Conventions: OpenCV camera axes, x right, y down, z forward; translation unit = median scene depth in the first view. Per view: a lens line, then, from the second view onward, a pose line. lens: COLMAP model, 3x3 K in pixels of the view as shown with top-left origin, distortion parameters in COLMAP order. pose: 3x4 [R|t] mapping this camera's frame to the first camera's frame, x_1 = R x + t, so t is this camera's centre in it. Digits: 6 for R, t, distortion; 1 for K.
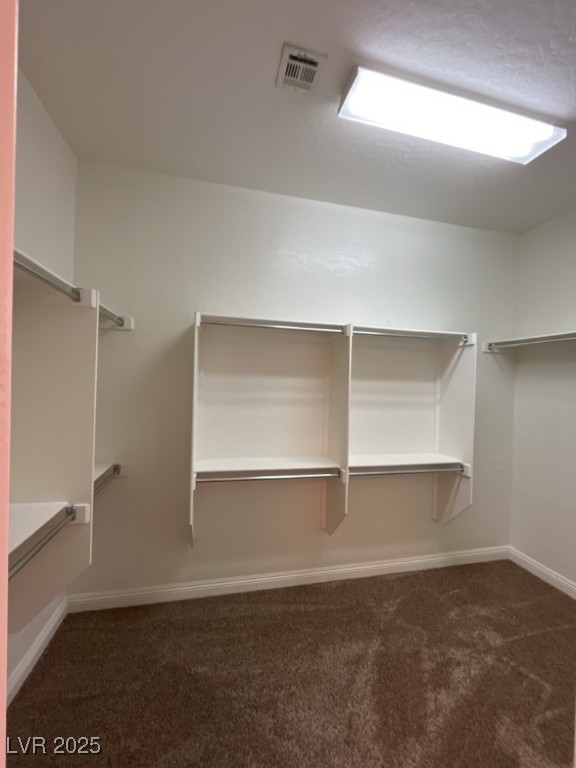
lens RADIAL K [[312.5, 0, 293.7], [0, 312.5, 386.4], [0, 0, 1]] dist [-0.005377, 0.000919]
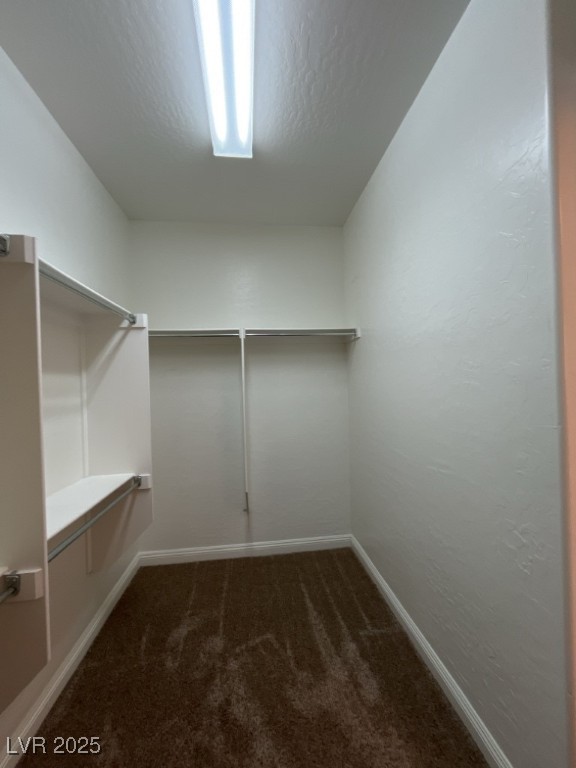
lens RADIAL K [[312.5, 0, 288.1], [0, 312.5, 383.7], [0, 0, 1]] dist [-0.005377, 0.000919]
pose [[0.128494, -0.027629, 0.991325, -0.197807], [0.050049, 0.998519, 0.021342, 0.015263], [-0.990447, 0.046872, 0.129687, 0.522130]]
